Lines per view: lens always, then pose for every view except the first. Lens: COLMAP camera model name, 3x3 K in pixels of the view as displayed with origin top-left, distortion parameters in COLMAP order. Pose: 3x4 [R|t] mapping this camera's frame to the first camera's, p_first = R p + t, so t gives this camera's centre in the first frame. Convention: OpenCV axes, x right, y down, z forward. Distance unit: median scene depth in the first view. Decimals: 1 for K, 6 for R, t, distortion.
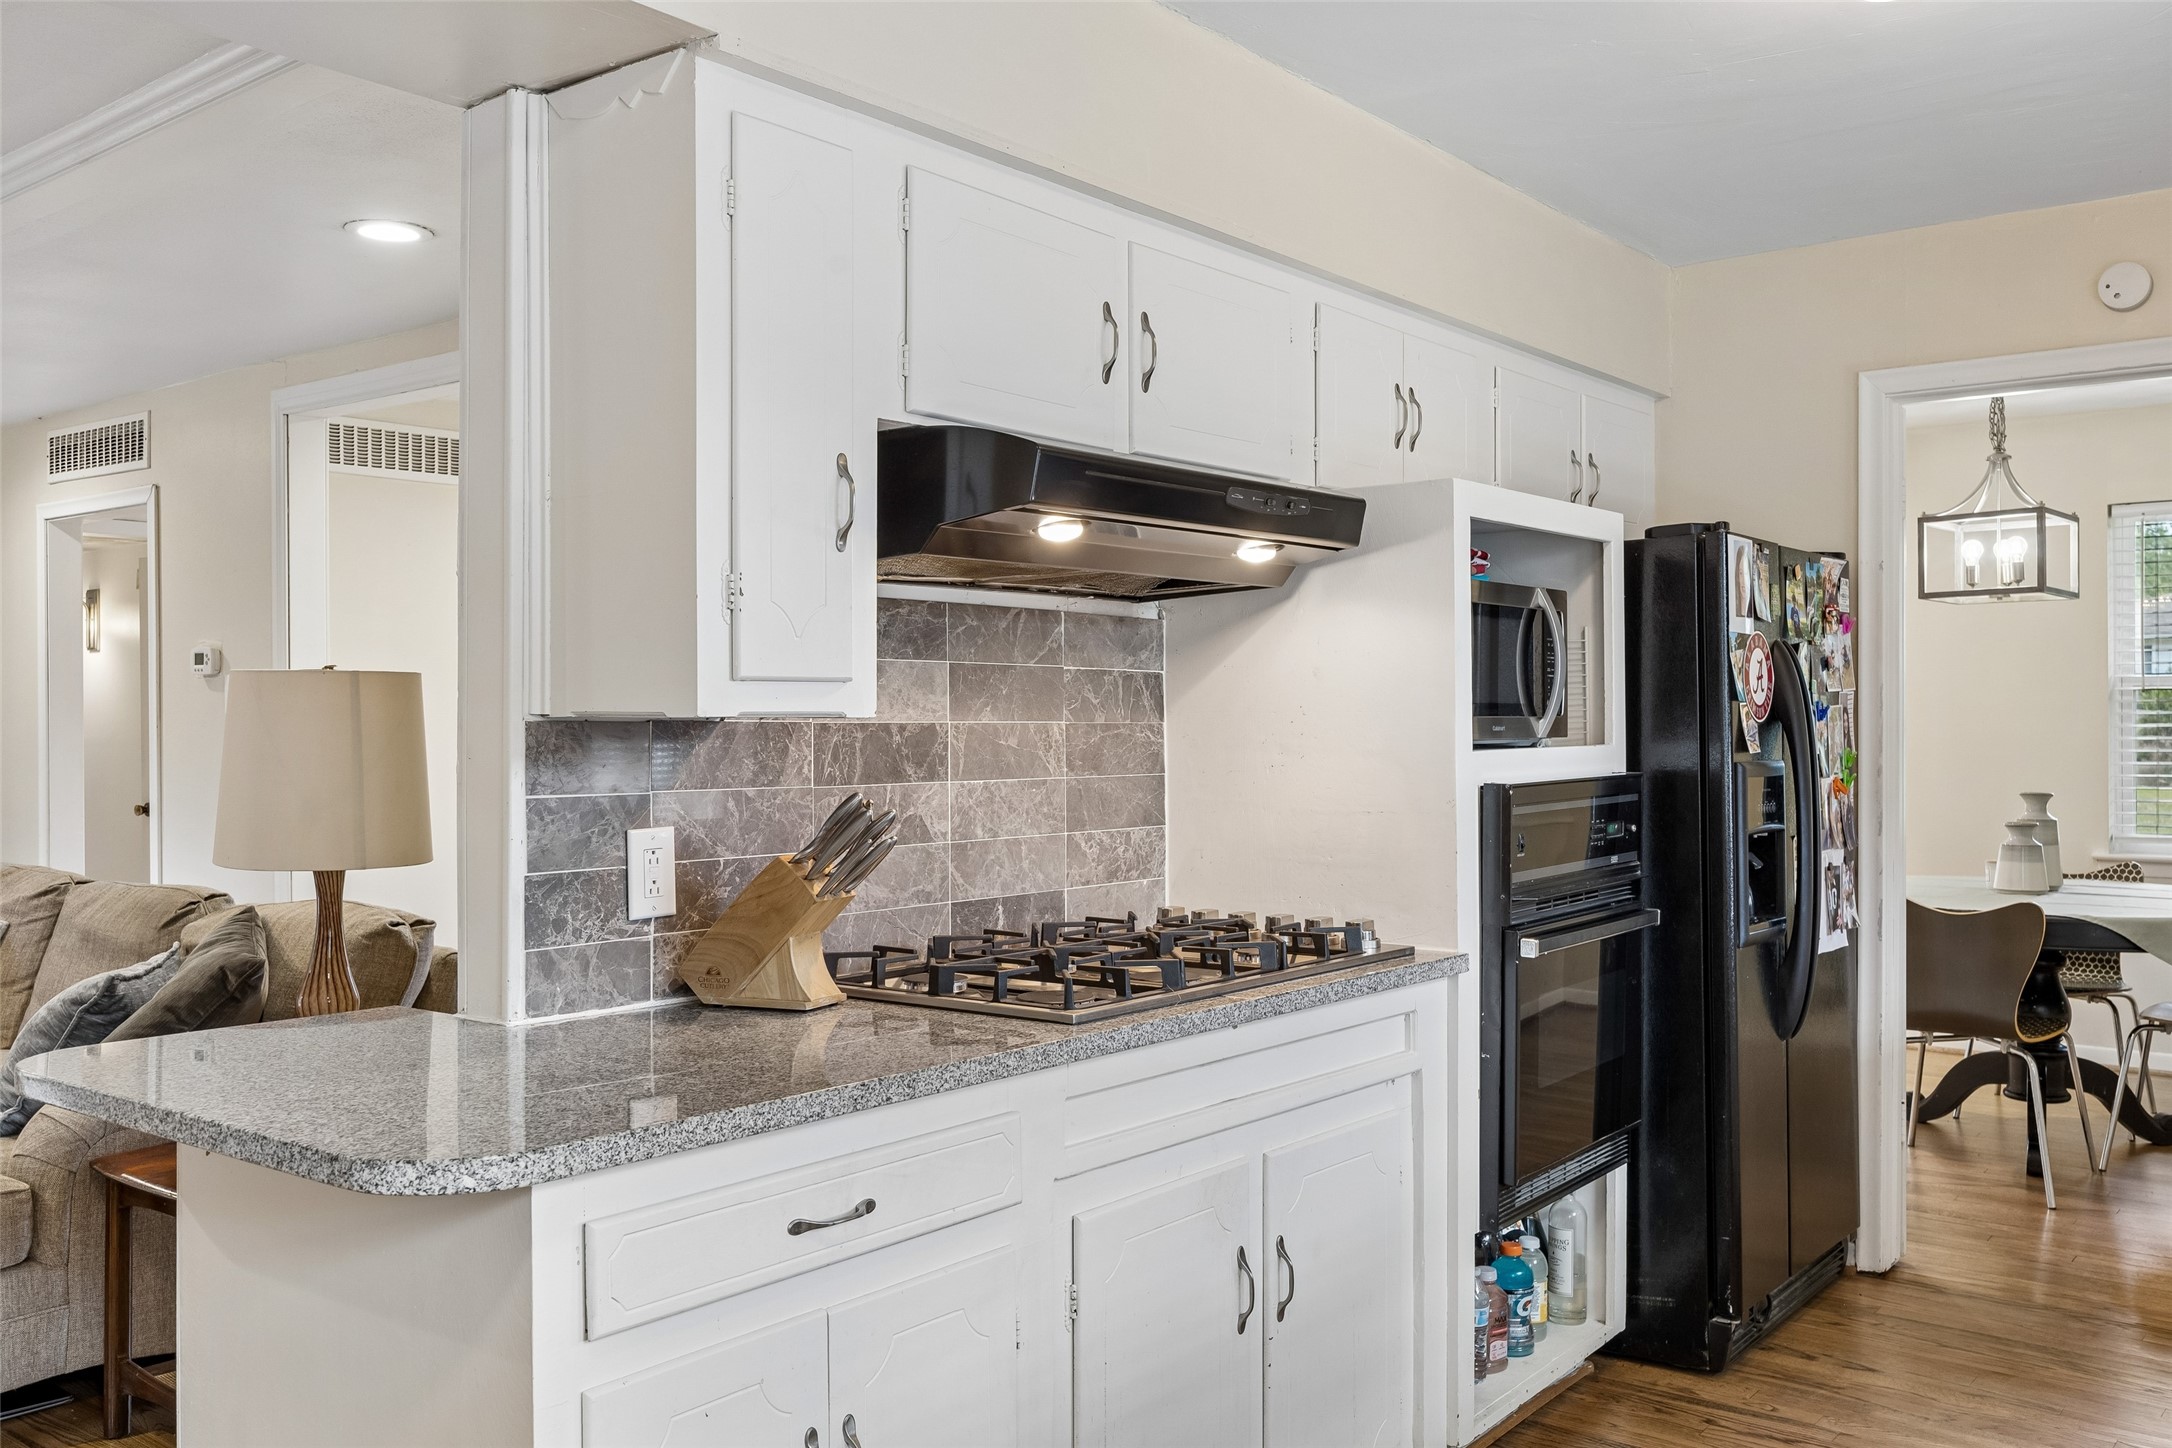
lens RADIAL K [[1809.2, 0, 1086.0], [0, 1809.2, 724.0], [0, 0, 1]] dist [-0.001652, 0.000491]
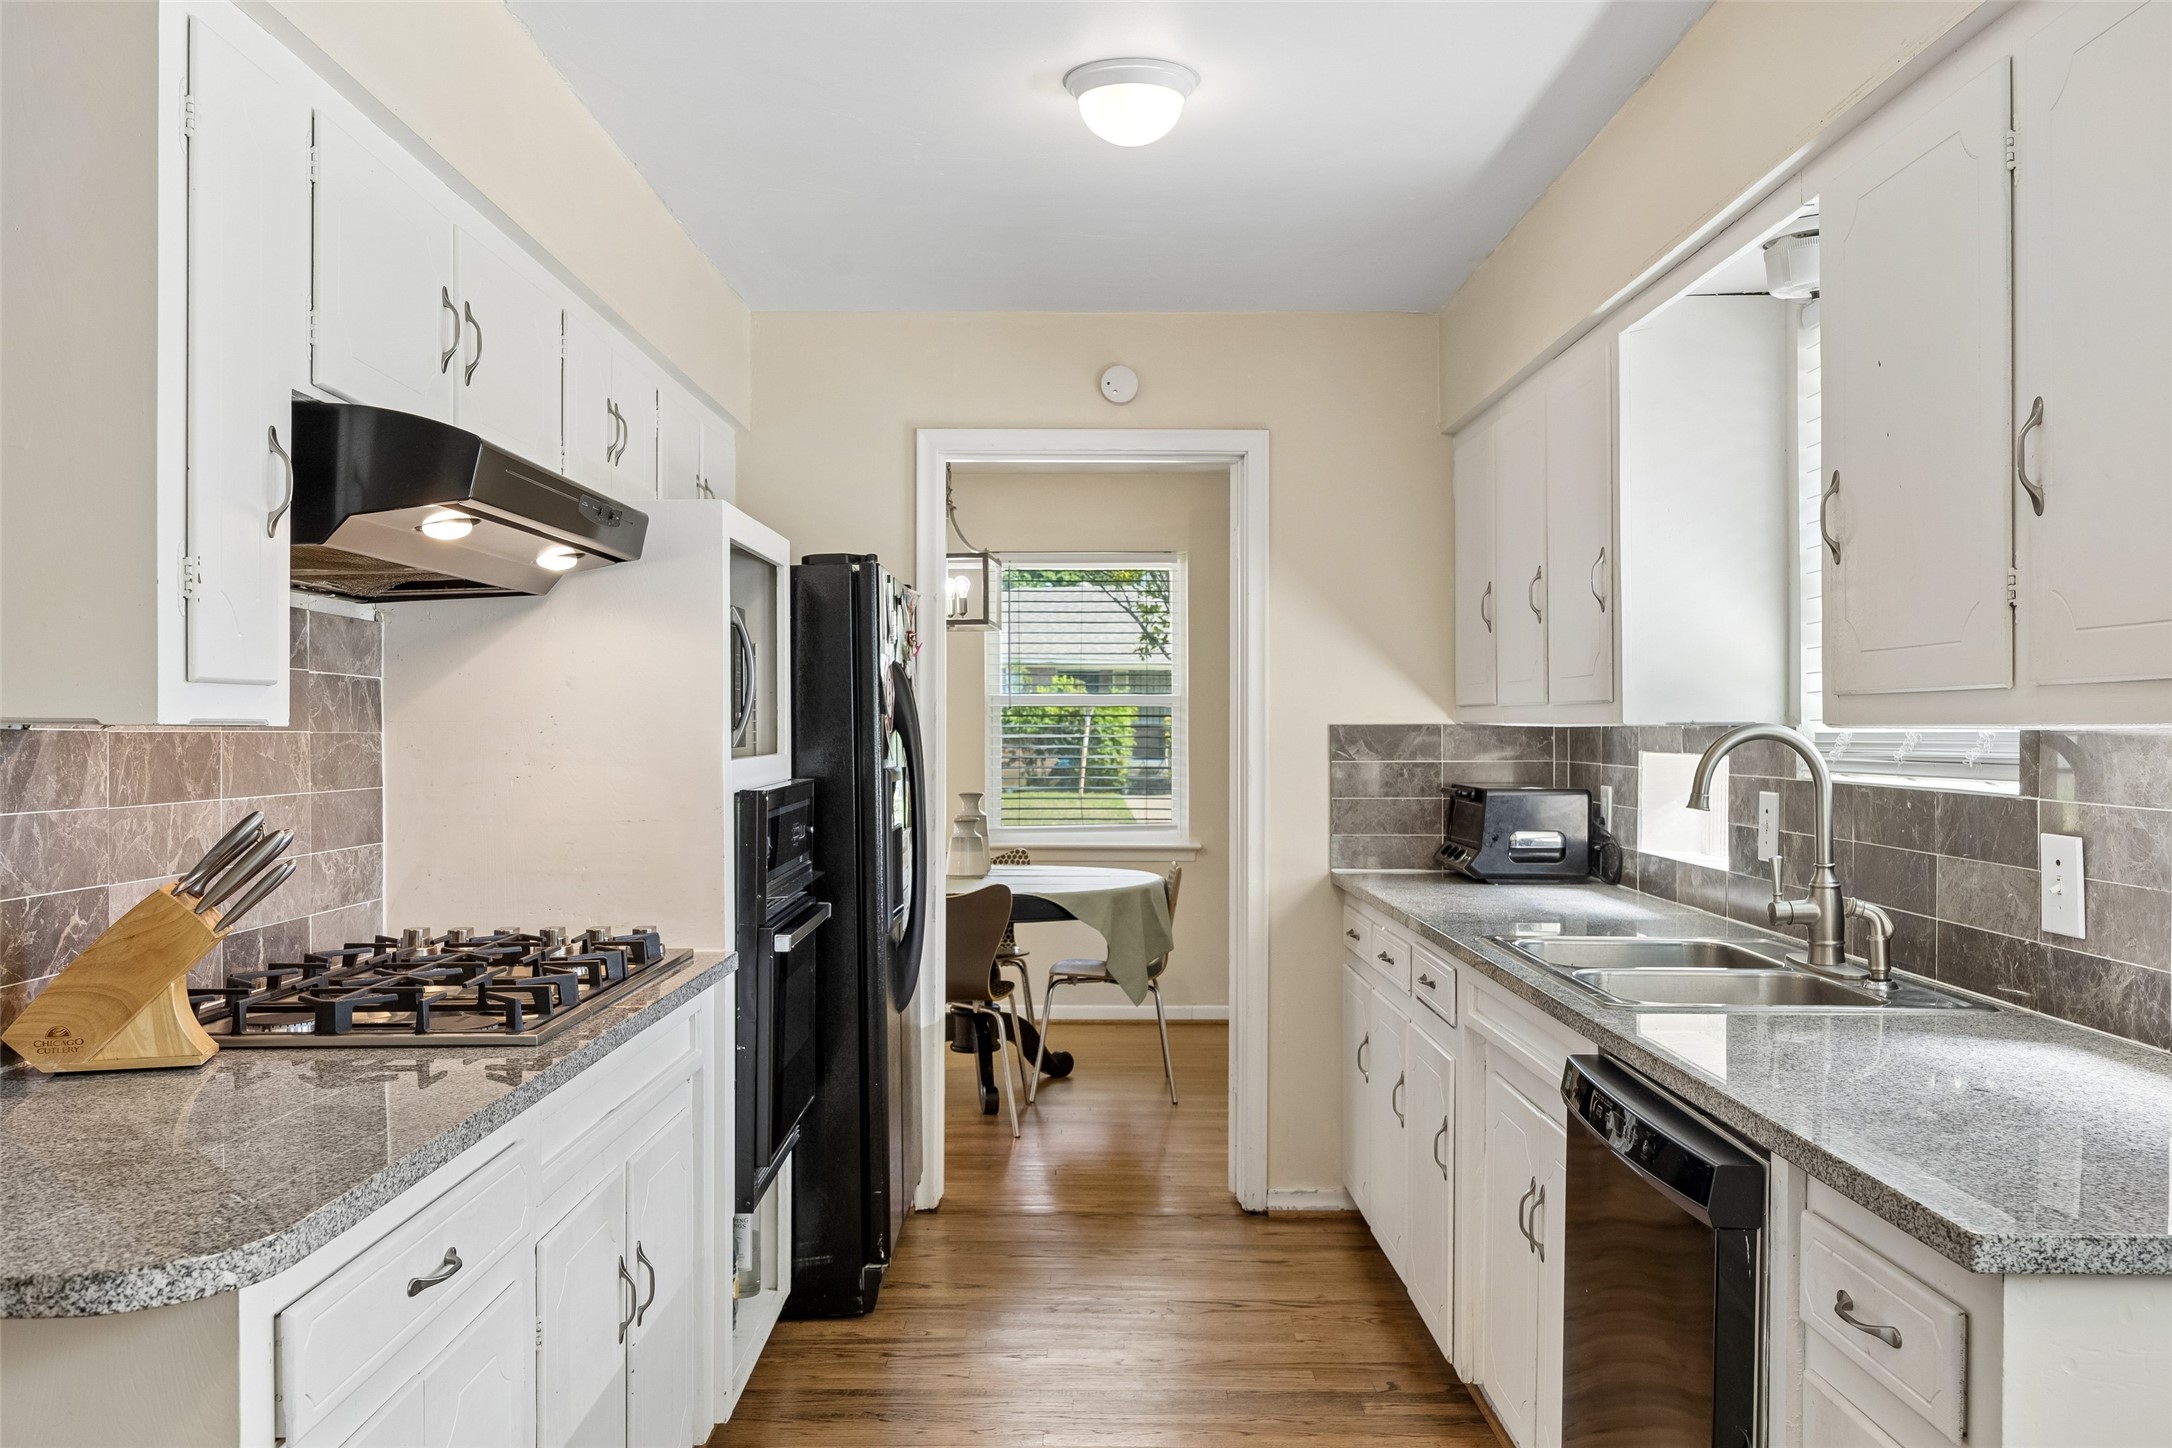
lens RADIAL K [[1809.2, 0, 1086.0], [0, 1809.2, 724.0], [0, 0, 1]] dist [-0.001652, 0.000491]
pose [[0.776981, 0.004293, 0.629510, -0.278560], [-0.000376, 0.999980, -0.006355, 0.000709], [-0.629524, 0.004701, 0.776967, 0.048052]]
